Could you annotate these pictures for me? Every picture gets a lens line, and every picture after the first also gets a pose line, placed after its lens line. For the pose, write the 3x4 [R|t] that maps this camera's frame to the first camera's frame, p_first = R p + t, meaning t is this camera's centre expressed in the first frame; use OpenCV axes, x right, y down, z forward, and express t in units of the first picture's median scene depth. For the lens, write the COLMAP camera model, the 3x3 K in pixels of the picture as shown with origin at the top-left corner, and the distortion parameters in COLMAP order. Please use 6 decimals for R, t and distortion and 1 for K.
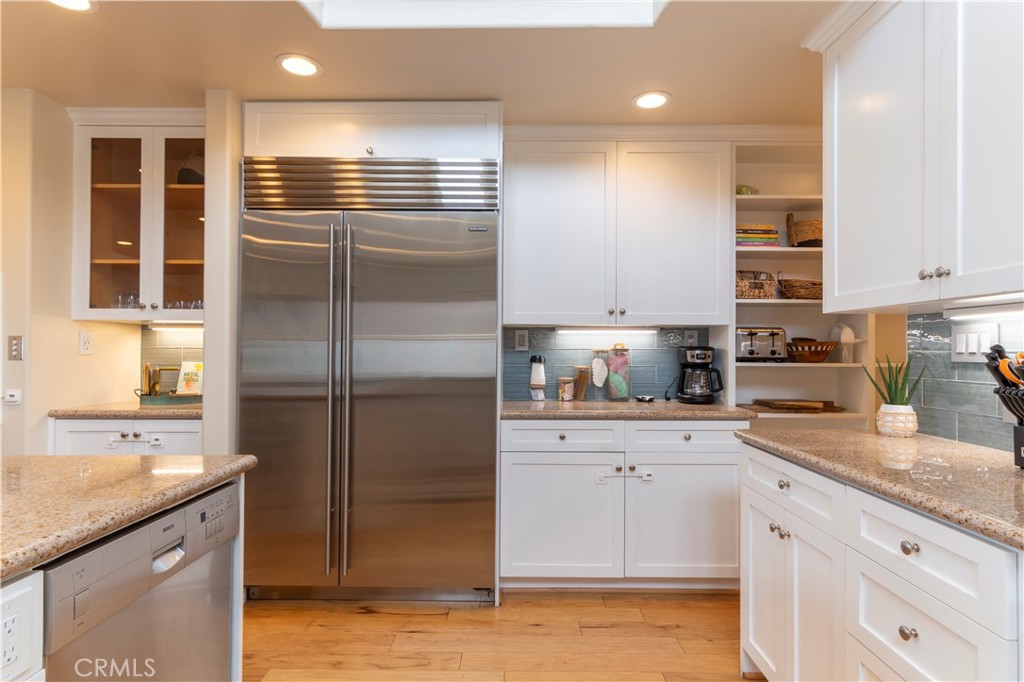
lens RADIAL K [[524.1, 0, 505.9], [0, 524.1, 344.6], [0, 0, 1]] dist [-0.002464, -0.001470]
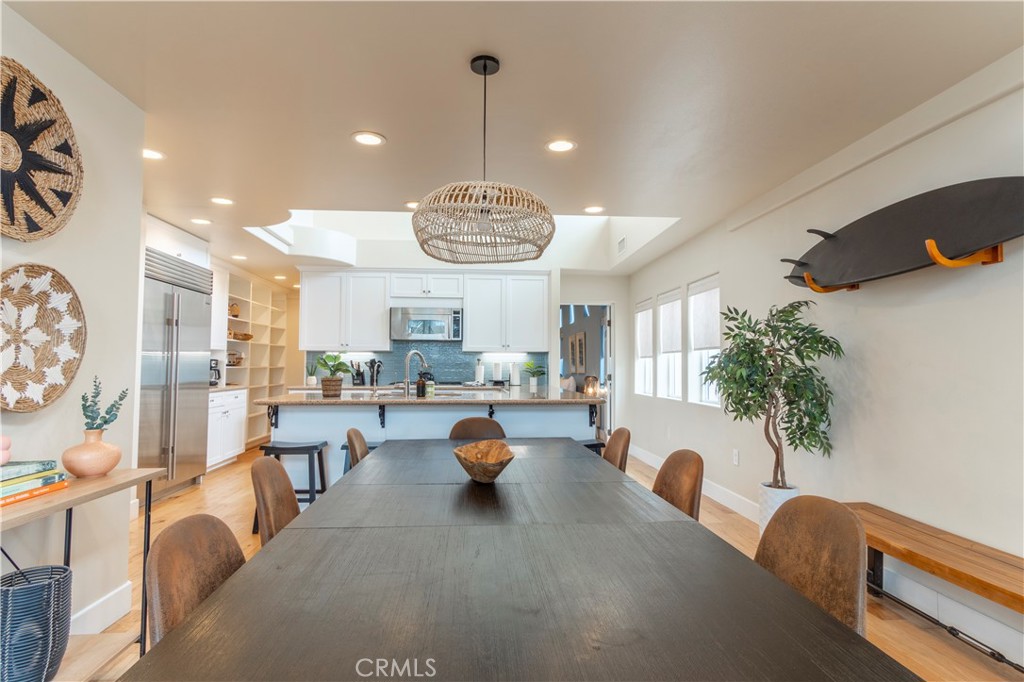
lens RADIAL K [[544.3, 0, 506.0], [0, 544.3, 346.4], [0, 0, 1]] dist [-0.003843, 0.001341]
pose [[-0.077991, 0.031263, 0.996464, -2.015294], [-0.015630, 0.999347, -0.032577, 0.004759], [-0.996832, -0.018115, -0.077452, -0.042448]]
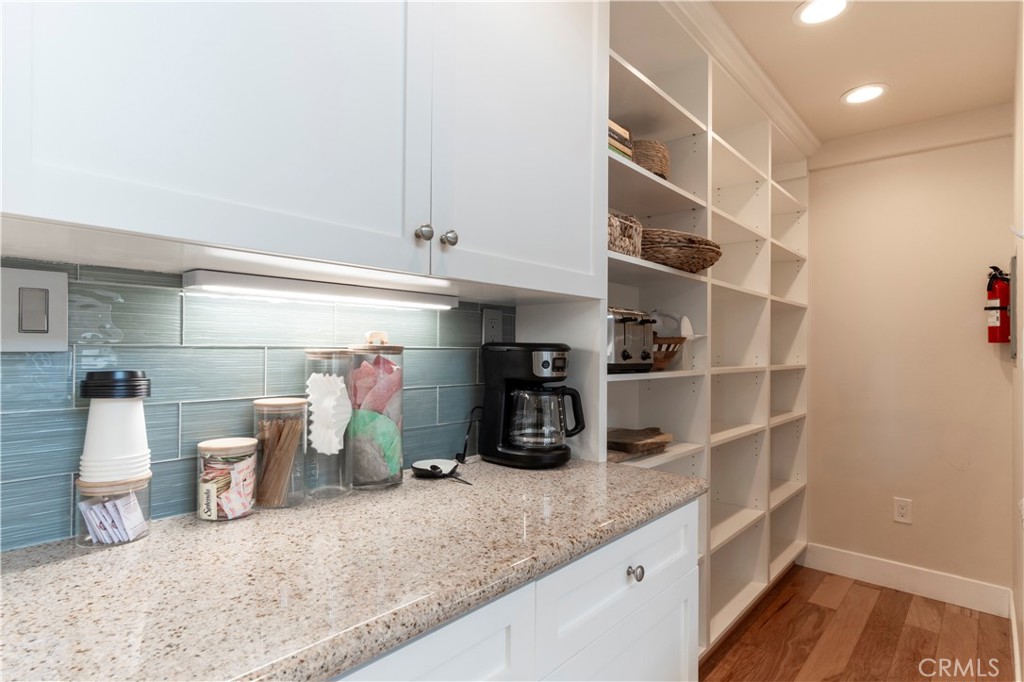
lens RADIAL K [[544.3, 0, 510.8], [0, 544.3, 347.3], [0, 0, 1]] dist [-0.003843, 0.001341]
pose [[0.653733, 0.004982, 0.756709, -0.019260], [-0.009833, 0.999950, 0.001911, 0.007039], [-0.756661, -0.008690, 0.653749, 0.715054]]
